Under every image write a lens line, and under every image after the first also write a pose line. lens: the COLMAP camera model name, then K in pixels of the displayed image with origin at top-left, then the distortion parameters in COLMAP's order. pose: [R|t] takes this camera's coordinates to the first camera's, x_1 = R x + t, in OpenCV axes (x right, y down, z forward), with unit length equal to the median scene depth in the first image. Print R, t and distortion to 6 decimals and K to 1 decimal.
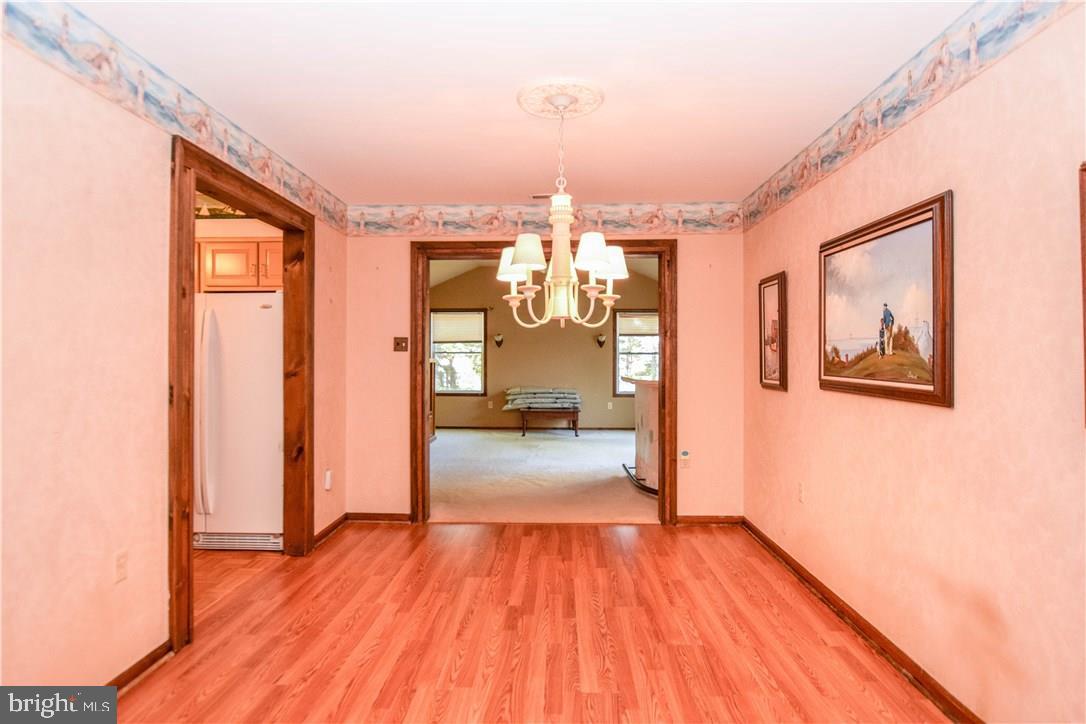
lens RADIAL K [[606.3, 0, 537.9], [0, 606.3, 357.1], [0, 0, 1]] dist [-0.028303, 0.002920]
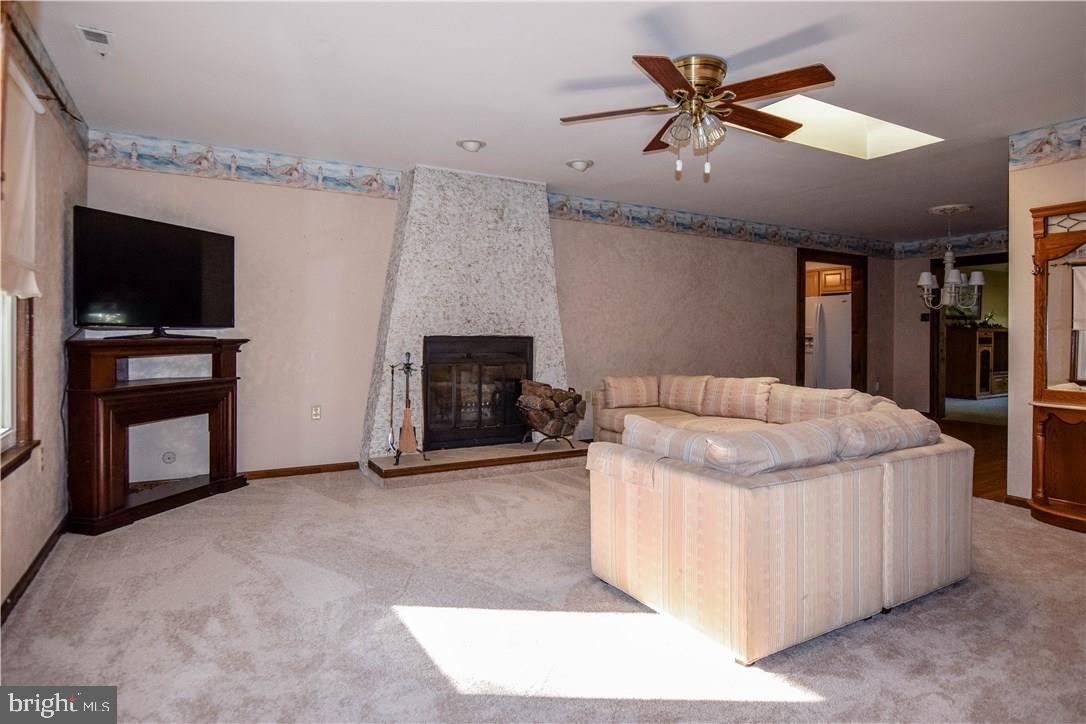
lens RADIAL K [[606.3, 0, 535.8], [0, 606.3, 331.5], [0, 0, 1]] dist [-0.028303, 0.002920]
pose [[0.525377, 0.000147, -0.850870, 1.039259], [-0.004807, 0.999985, -0.002795, 0.047281], [0.850856, 0.005558, 0.525370, -1.393173]]
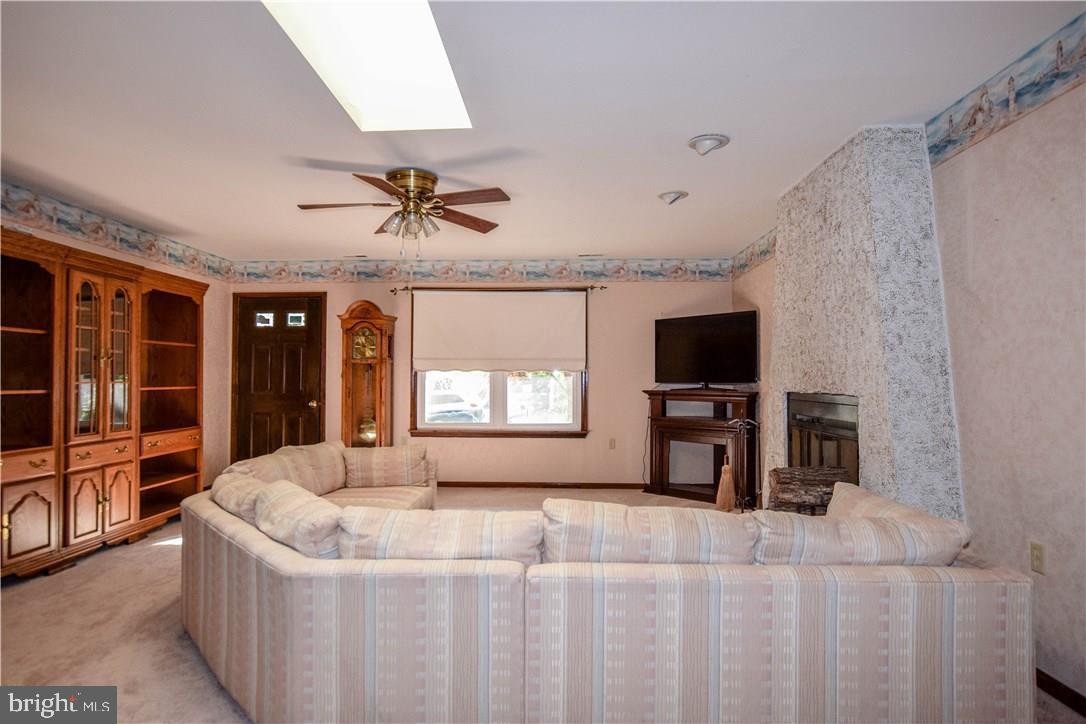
lens RADIAL K [[606.3, 0, 543.3], [0, 606.3, 366.9], [0, 0, 1]] dist [-0.028303, 0.002920]
pose [[-0.999977, -0.000432, -0.006835, 0.081889], [-0.000278, 0.999747, -0.022491, 0.028807], [0.006843, -0.022488, -0.999724, 0.539253]]
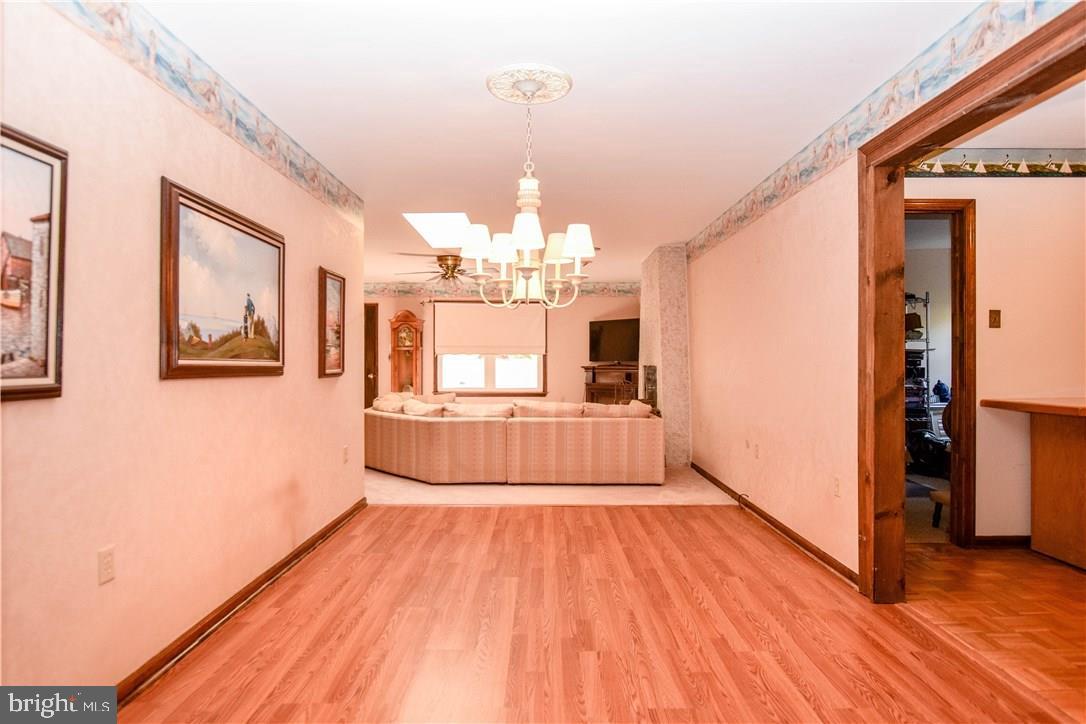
lens RADIAL K [[606.3, 0, 542.7], [0, 606.3, 357.0], [0, 0, 1]] dist [-0.028303, 0.002920]
pose [[-0.999386, 0.002764, -0.034919, 0.048106], [0.003029, 0.999967, -0.007520, 0.036582], [0.034897, -0.007621, -0.999362, 1.872287]]
